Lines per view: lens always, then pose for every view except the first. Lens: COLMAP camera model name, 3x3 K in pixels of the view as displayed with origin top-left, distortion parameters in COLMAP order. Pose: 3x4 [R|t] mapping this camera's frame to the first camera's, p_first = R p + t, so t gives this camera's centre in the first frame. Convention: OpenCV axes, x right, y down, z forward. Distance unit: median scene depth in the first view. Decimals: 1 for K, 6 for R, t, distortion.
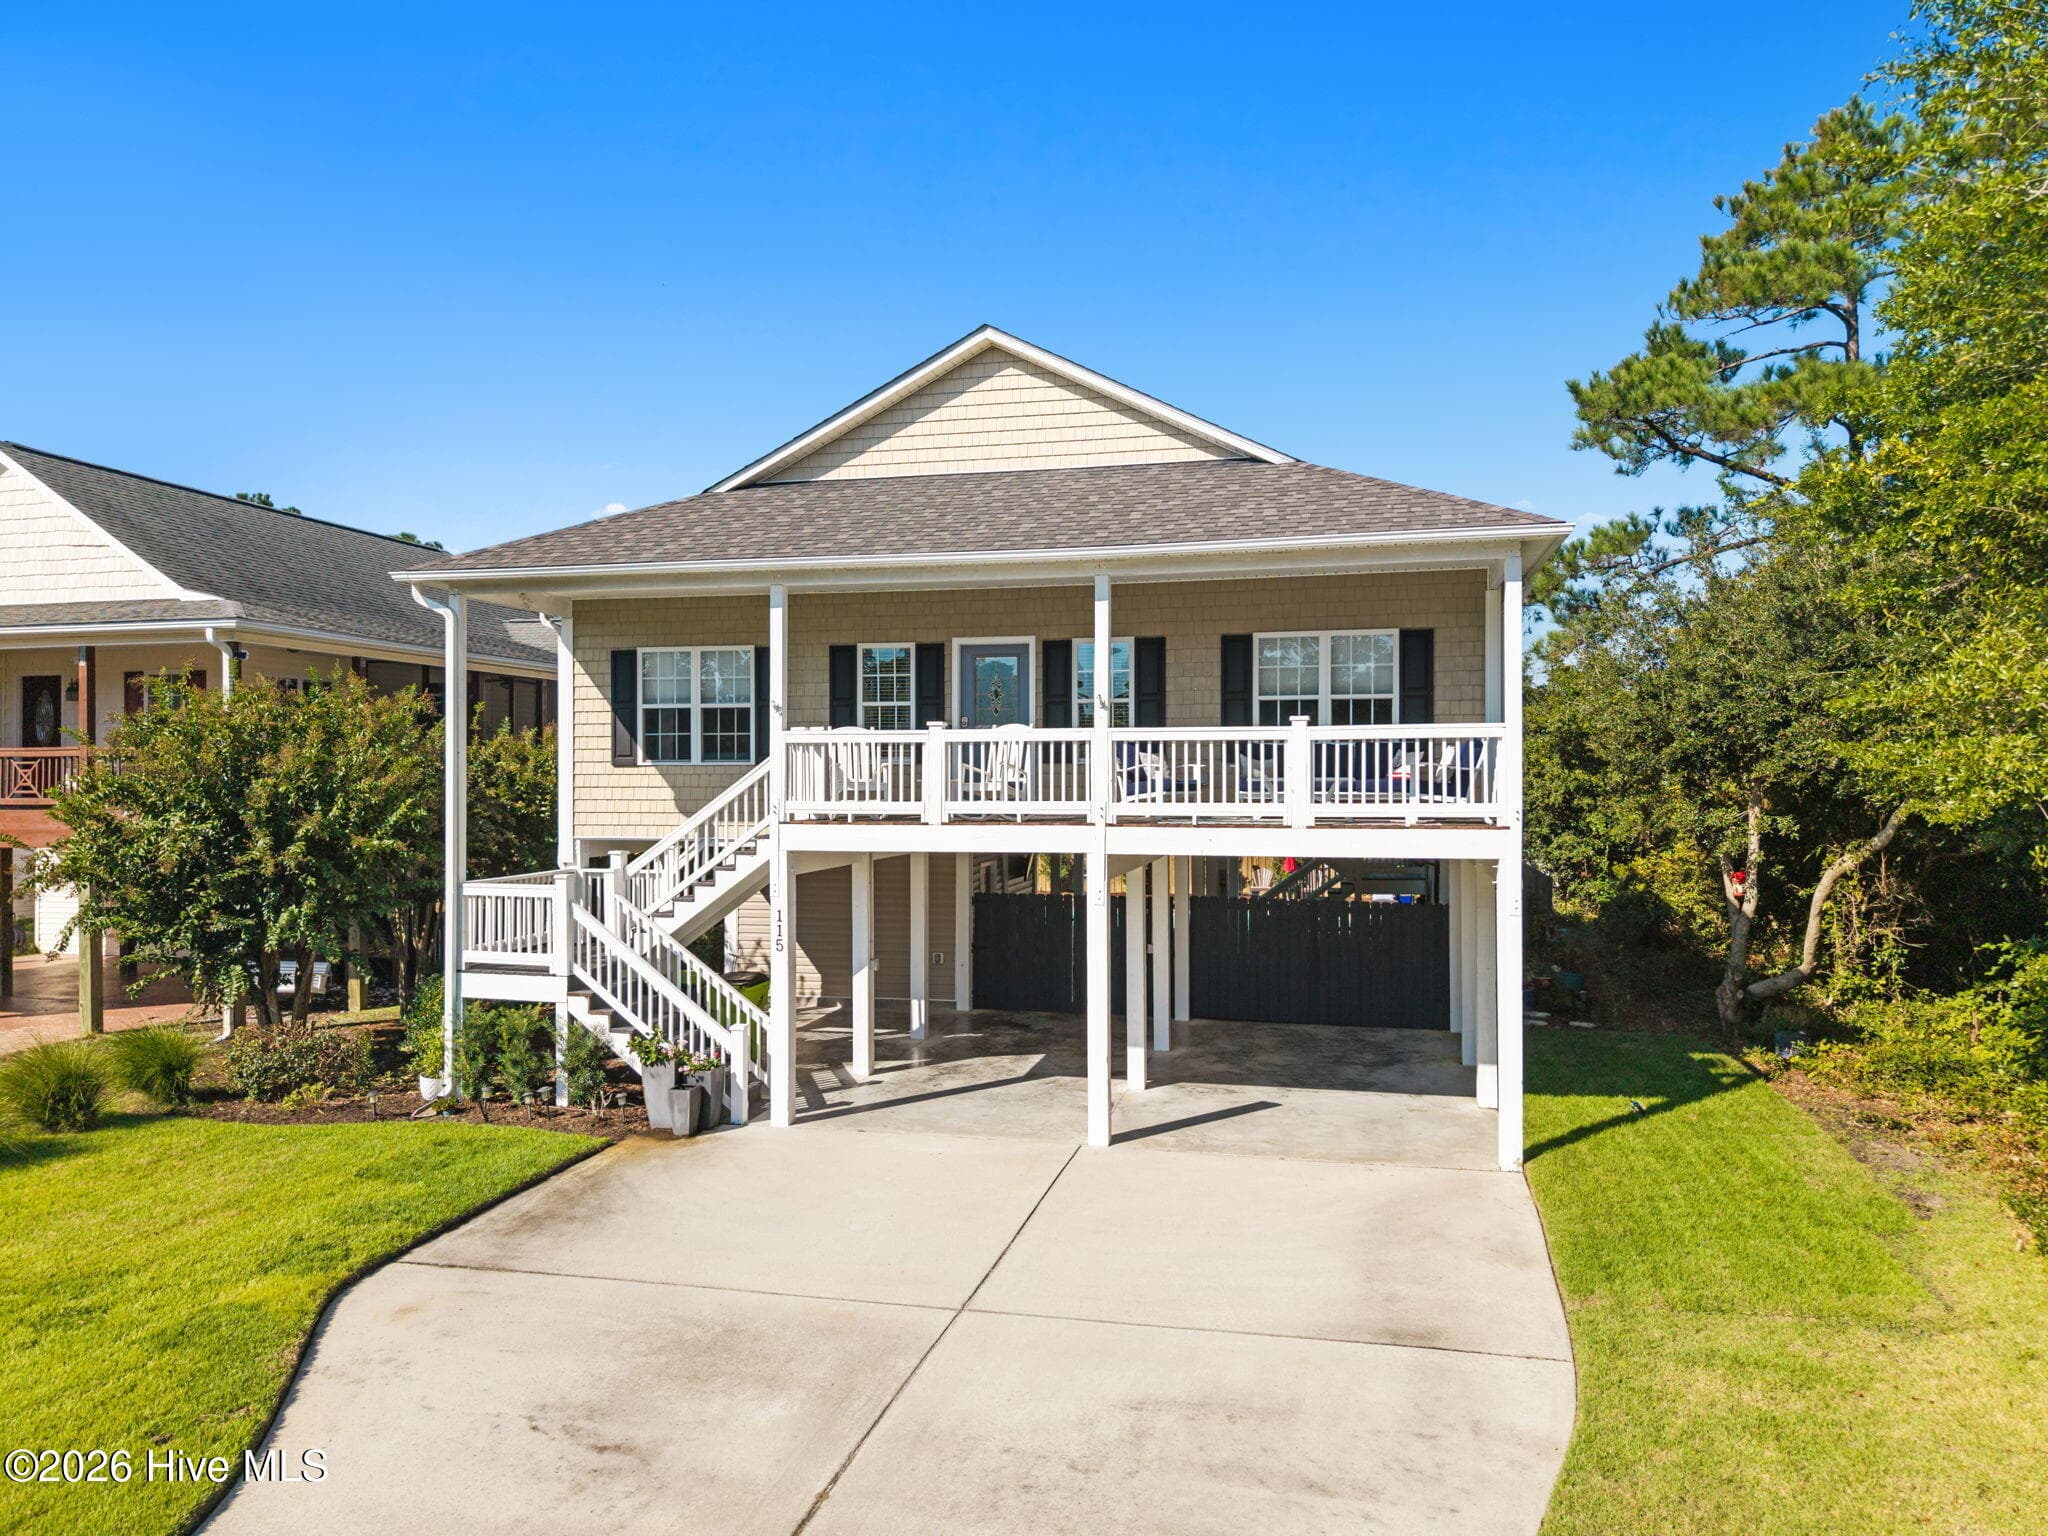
lens RADIAL K [[1392.1, 0, 1024.0], [0, 1392.1, 768.0], [0, 0, 1]] dist [0.001652, -0.000195]
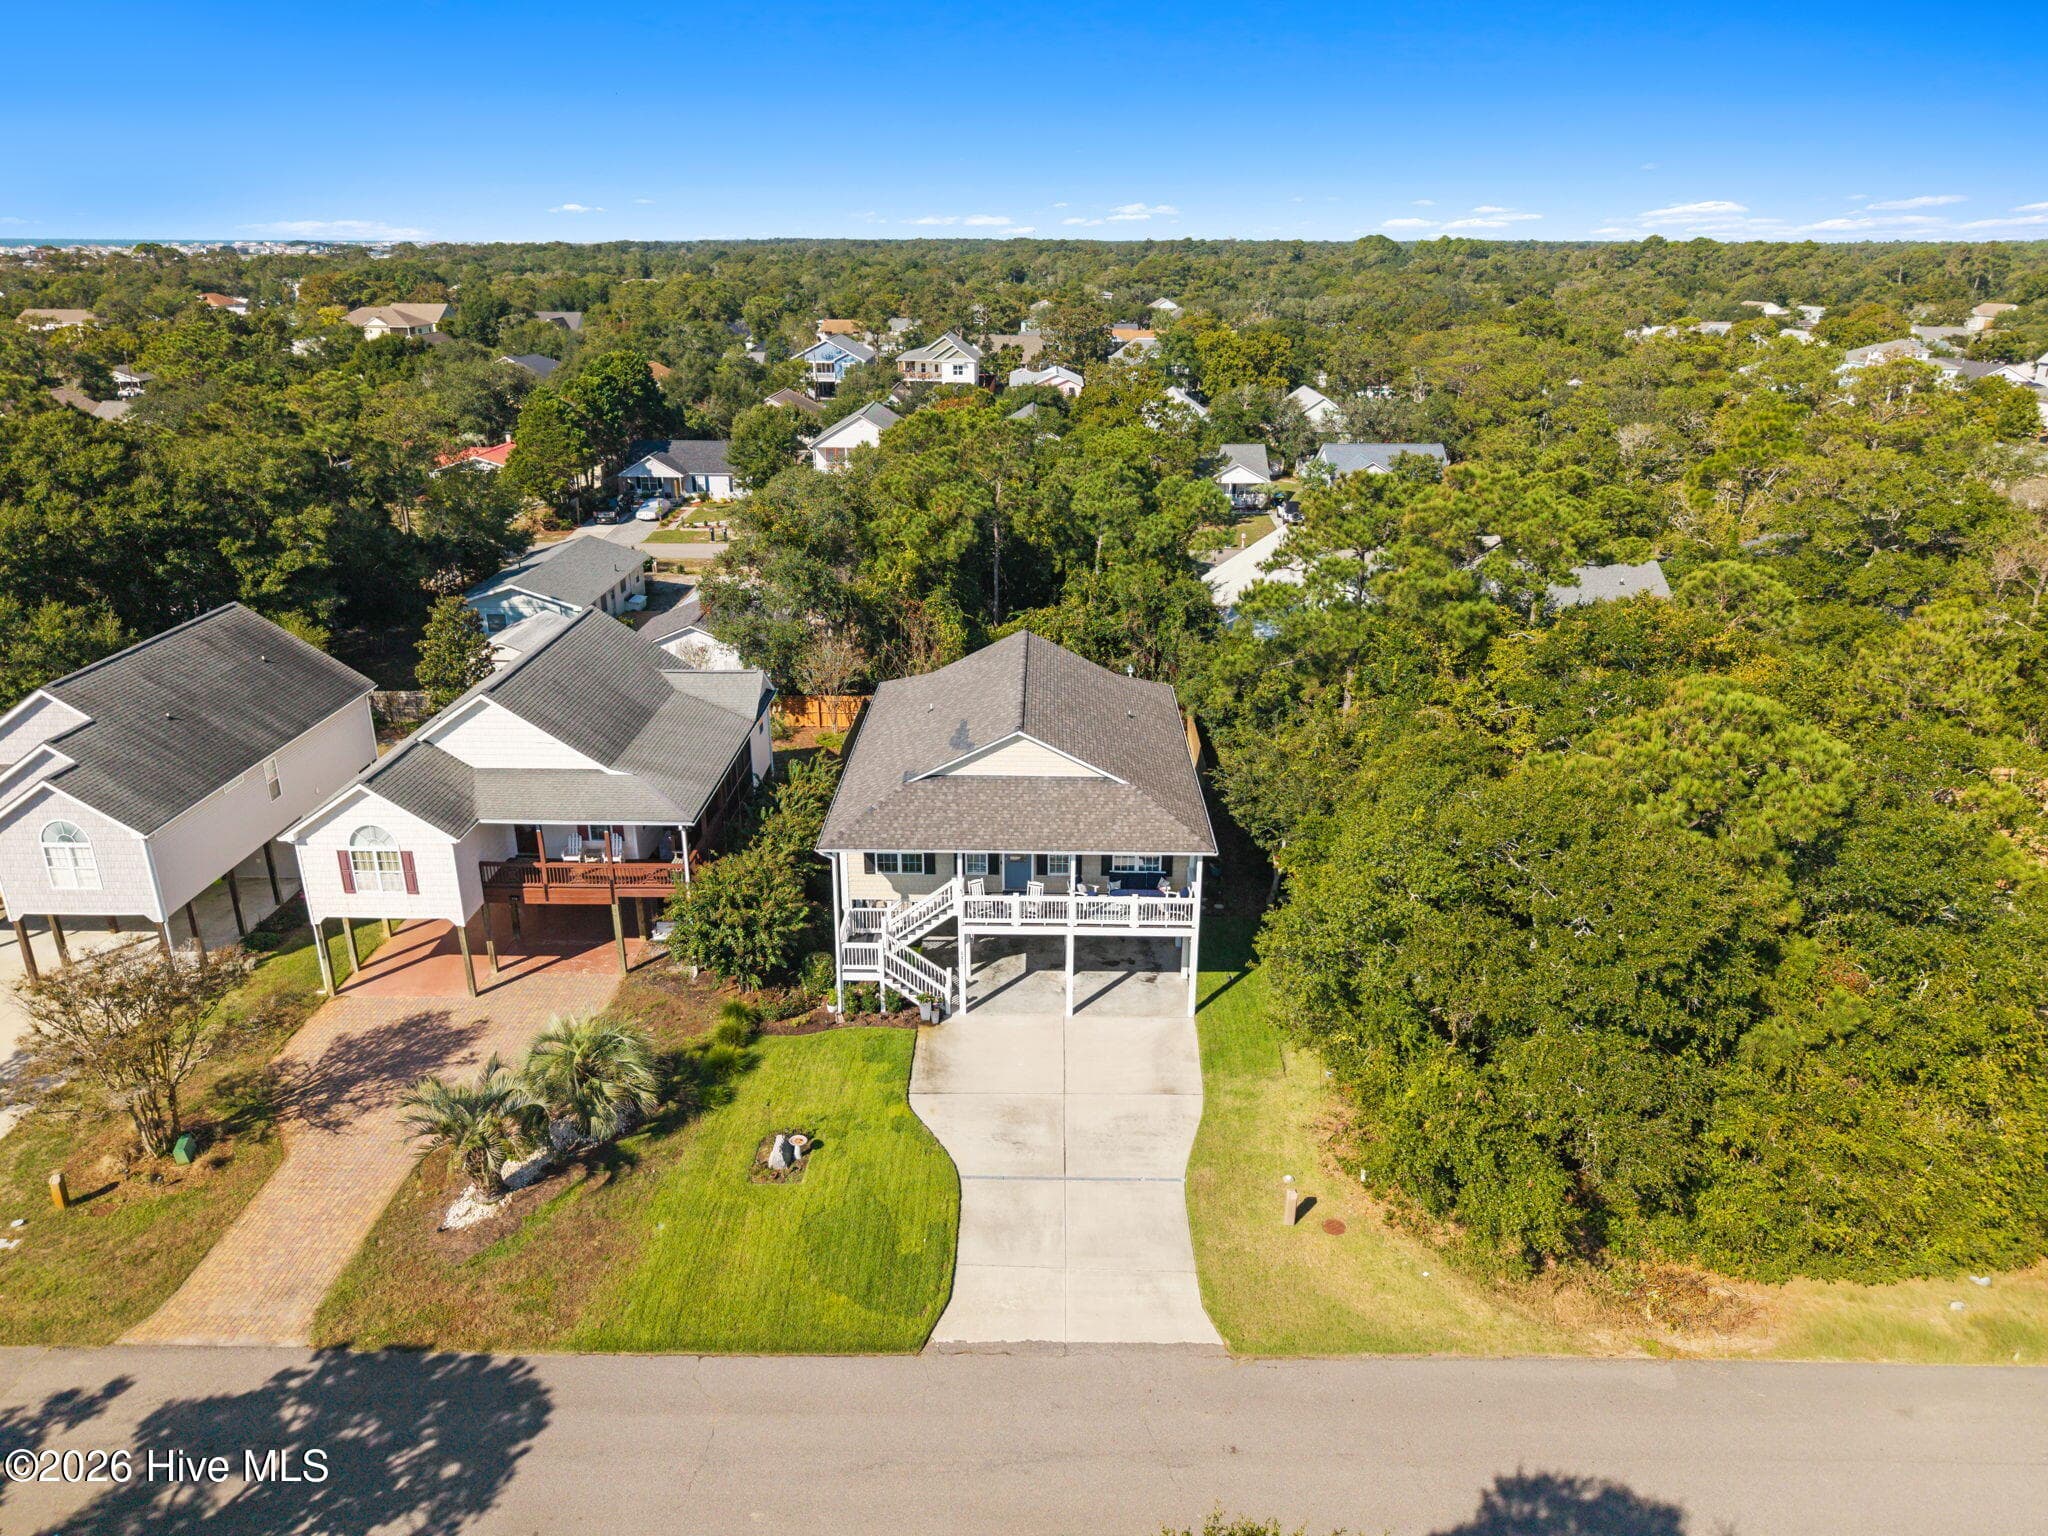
lens RADIAL K [[1385.0, 0, 1032.9], [0, 1385.0, 763.7], [0, 0, 1]] dist [0.008738, 0.001409]
pose [[0.975532, -0.068948, 0.208769, -0.567493], [-0.009071, 0.936125, 0.351551, -1.209305], [-0.219672, -0.344843, 0.912594, -1.471486]]
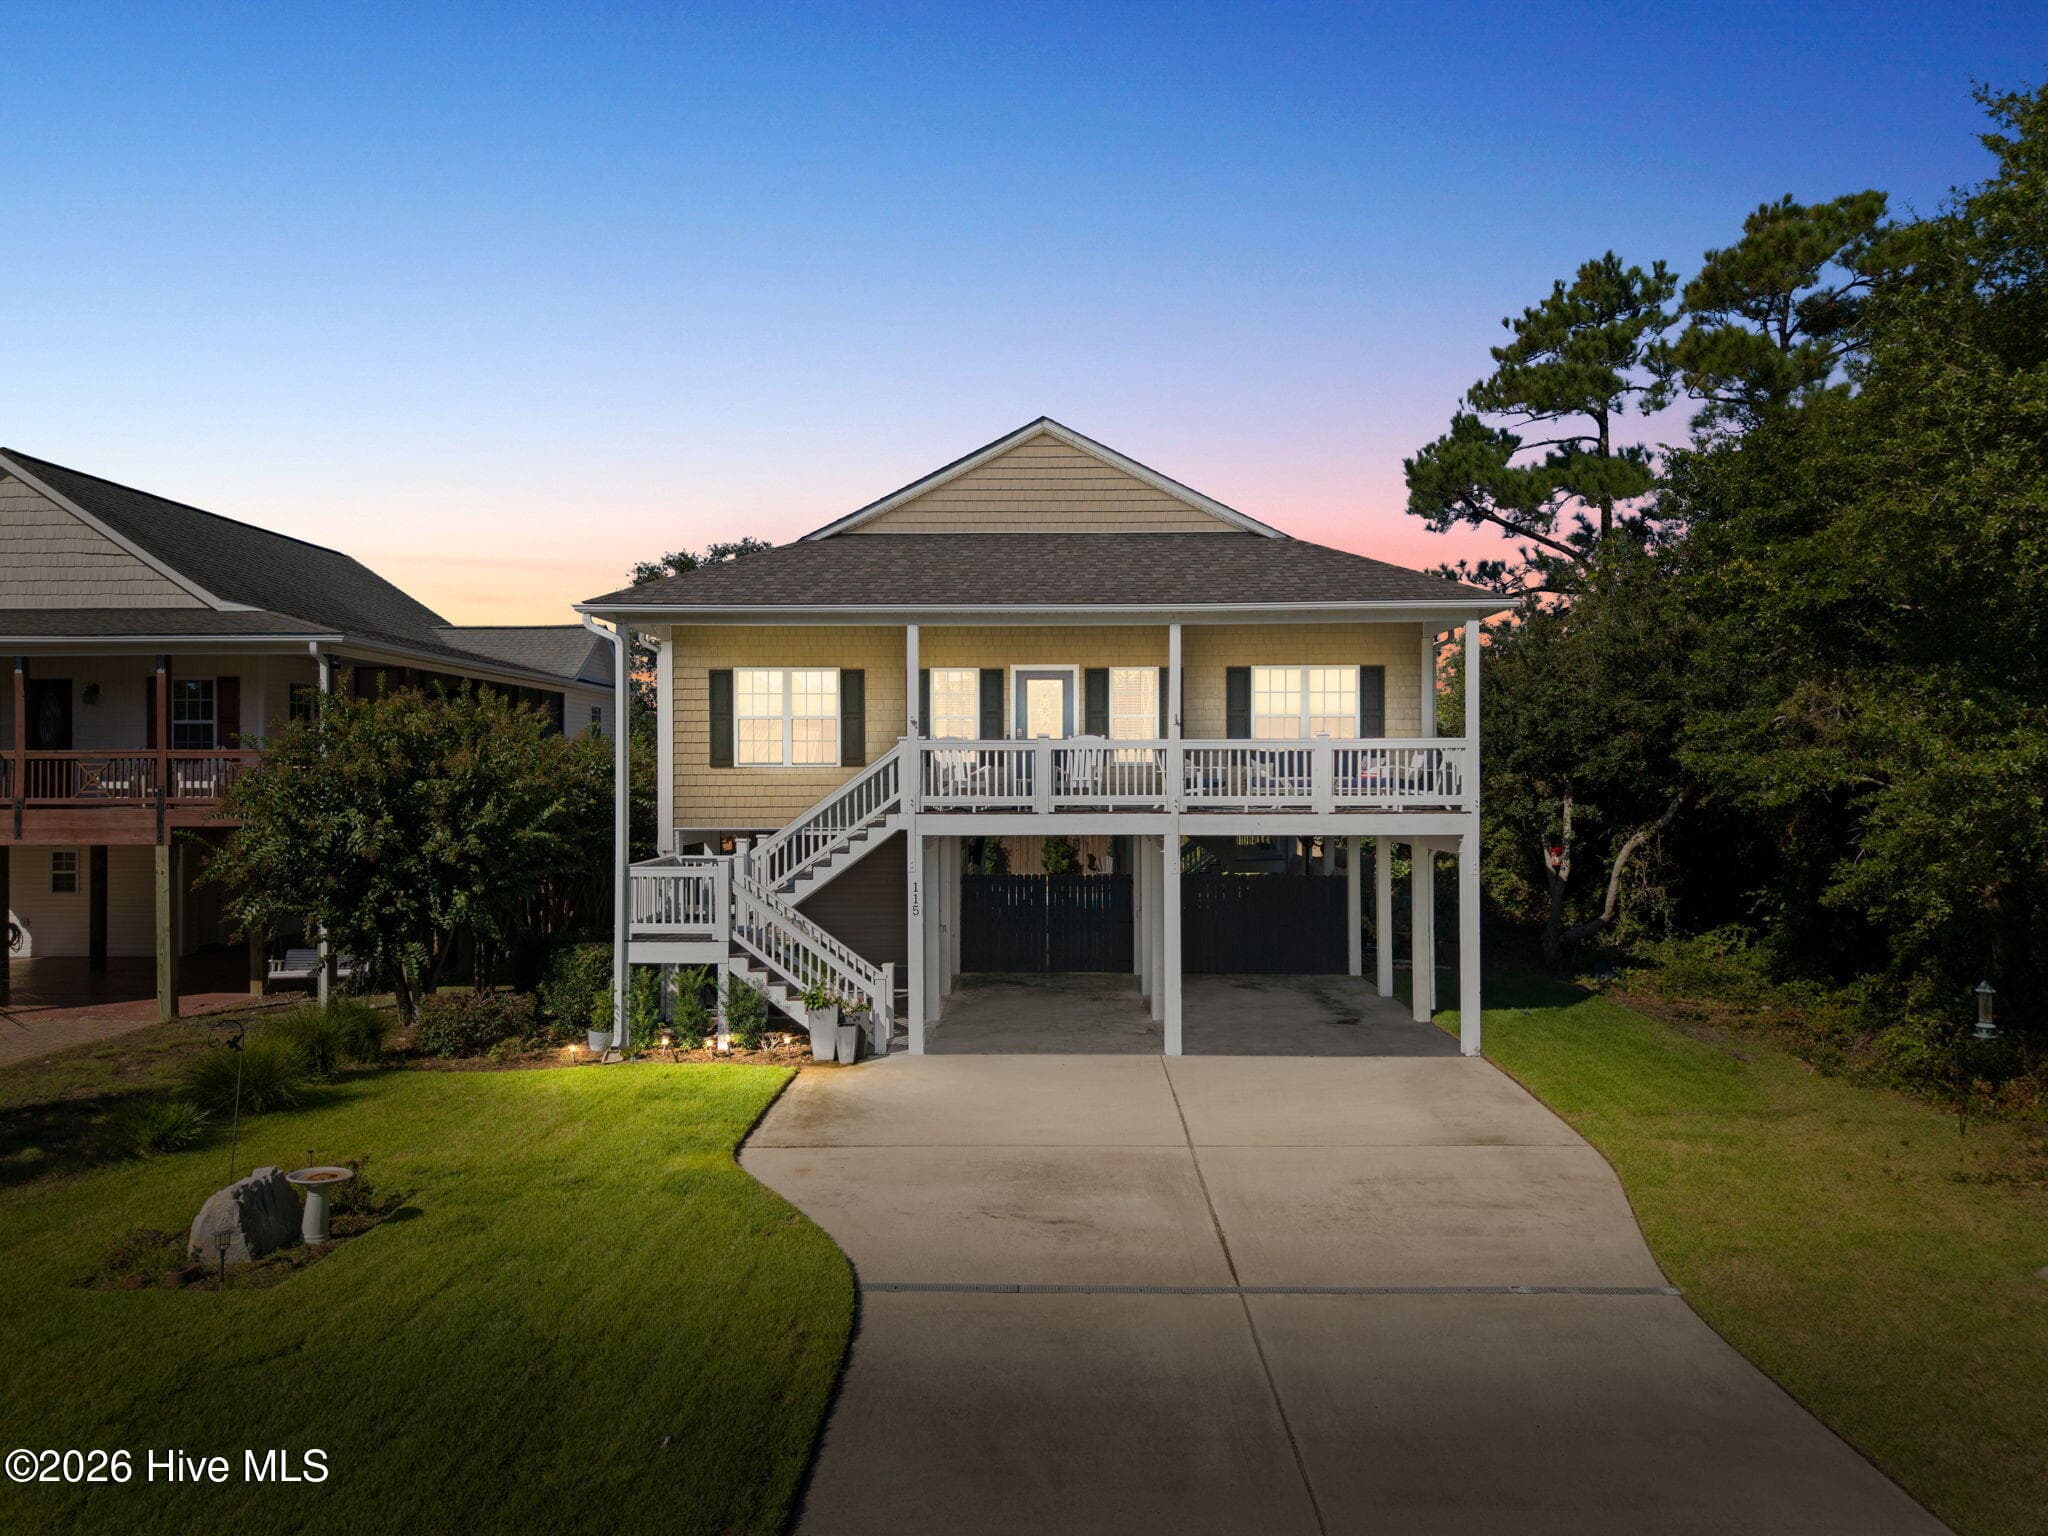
lens RADIAL K [[1385.0, 0, 1032.9], [0, 1385.0, 763.7], [0, 0, 1]] dist [0.008738, 0.001409]
pose [[0.976775, 0.000549, 0.214269, -0.311485], [-0.000220, 0.999999, -0.001559, -0.003309], [-0.214269, 0.001475, 0.976773, -0.223944]]
